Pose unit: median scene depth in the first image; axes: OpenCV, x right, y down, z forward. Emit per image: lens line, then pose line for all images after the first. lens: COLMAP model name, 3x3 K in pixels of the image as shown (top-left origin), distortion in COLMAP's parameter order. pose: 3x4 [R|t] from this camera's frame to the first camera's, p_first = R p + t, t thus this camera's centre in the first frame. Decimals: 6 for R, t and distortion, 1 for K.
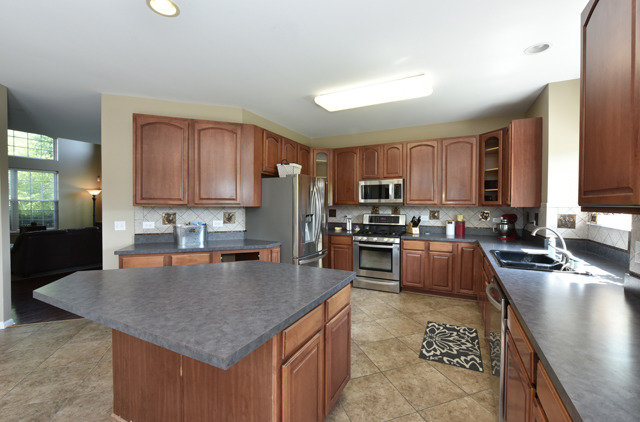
lens RADIAL K [[273.8, 0, 322.0], [0, 273.8, 207.7], [0, 0, 1]] dist [-0.000780, -0.000501]
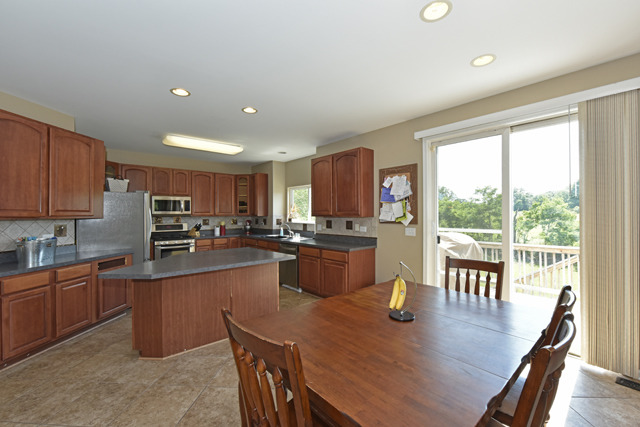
lens RADIAL K [[273.8, 0, 323.1], [0, 273.8, 211.9], [0, 0, 1]] dist [-0.000780, -0.000501]
pose [[0.376398, 0.004592, 0.926447, -0.772772], [0.018160, 0.999759, -0.012334, 0.000807], [-0.926280, 0.021467, 0.376224, -0.153773]]
